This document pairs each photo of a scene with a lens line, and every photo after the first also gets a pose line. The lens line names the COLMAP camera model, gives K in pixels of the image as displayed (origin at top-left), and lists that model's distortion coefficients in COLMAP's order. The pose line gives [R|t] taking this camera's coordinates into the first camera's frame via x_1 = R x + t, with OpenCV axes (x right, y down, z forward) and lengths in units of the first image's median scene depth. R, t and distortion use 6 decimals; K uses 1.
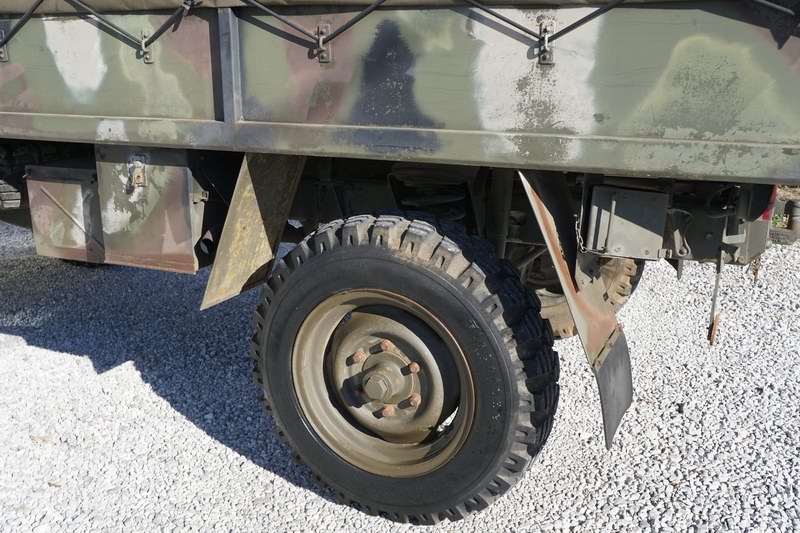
lens RADIAL K [[801.8, 0, 400.0], [0, 801.8, 266.5], [0, 0, 1]] dist [-0.083822, 0.211534]
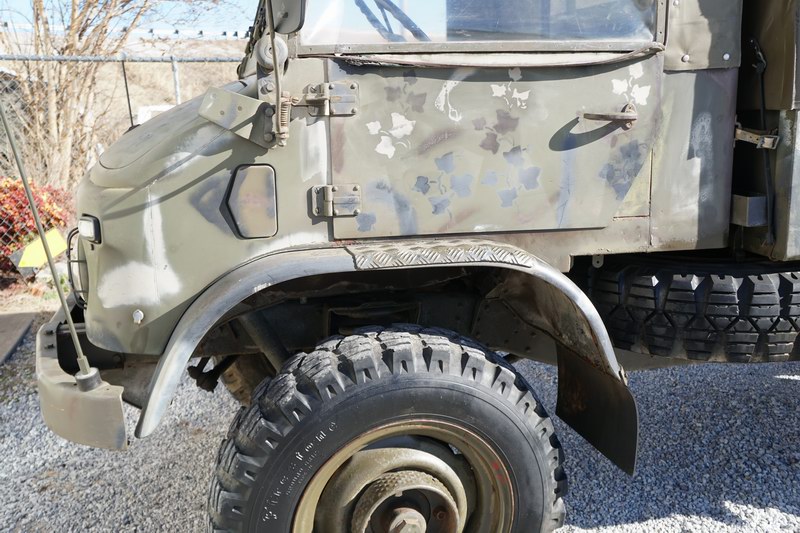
lens RADIAL K [[801.8, 0, 400.0], [0, 801.8, 266.5], [0, 0, 1]] dist [-0.083822, 0.211534]
pose [[0.800983, -0.141432, 0.581741, -1.741236], [0.182948, 0.983038, -0.012900, -0.285350], [-0.570049, 0.116761, 0.813272, 0.806258]]
